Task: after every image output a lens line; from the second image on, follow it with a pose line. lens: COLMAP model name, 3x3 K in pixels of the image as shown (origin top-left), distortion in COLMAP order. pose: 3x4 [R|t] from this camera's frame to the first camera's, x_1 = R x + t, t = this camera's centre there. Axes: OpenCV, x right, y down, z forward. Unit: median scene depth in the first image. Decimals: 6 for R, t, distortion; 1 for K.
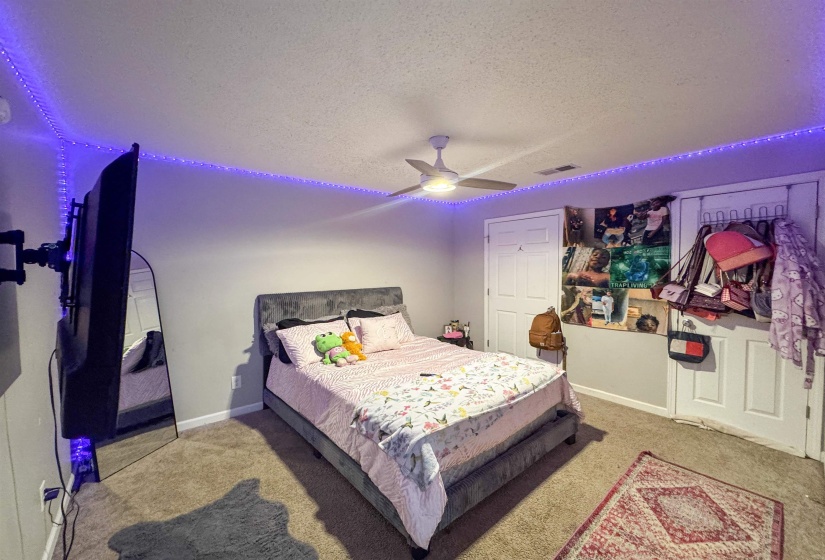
lens RADIAL K [[324.1, 0, 414.7], [0, 324.1, 280.7], [0, 0, 1]] dist [-0.002935, -0.000106]
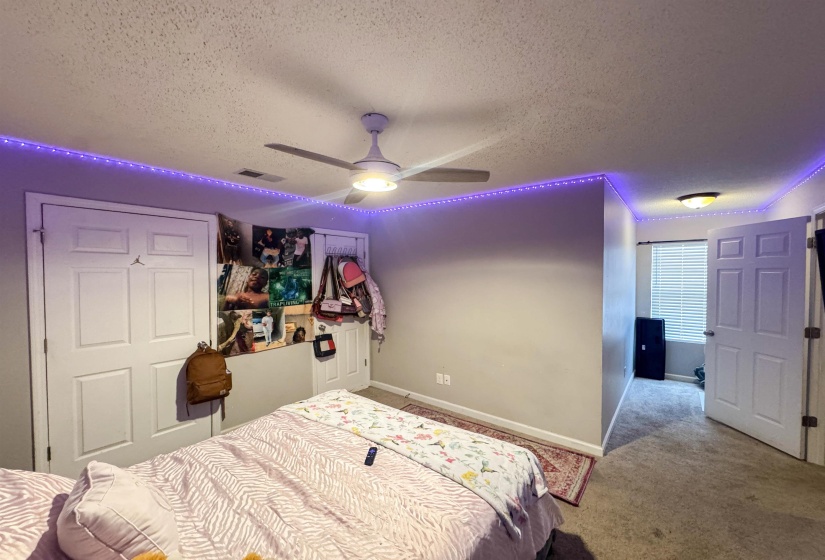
lens RADIAL K [[324.1, 0, 414.2], [0, 324.1, 280.3], [0, 0, 1]] dist [-0.002935, -0.000106]
pose [[-0.184486, -0.009395, 0.982790, -0.463112], [0.050093, 0.998565, 0.018949, -0.059610], [-0.981558, 0.052727, -0.183751, 0.746692]]
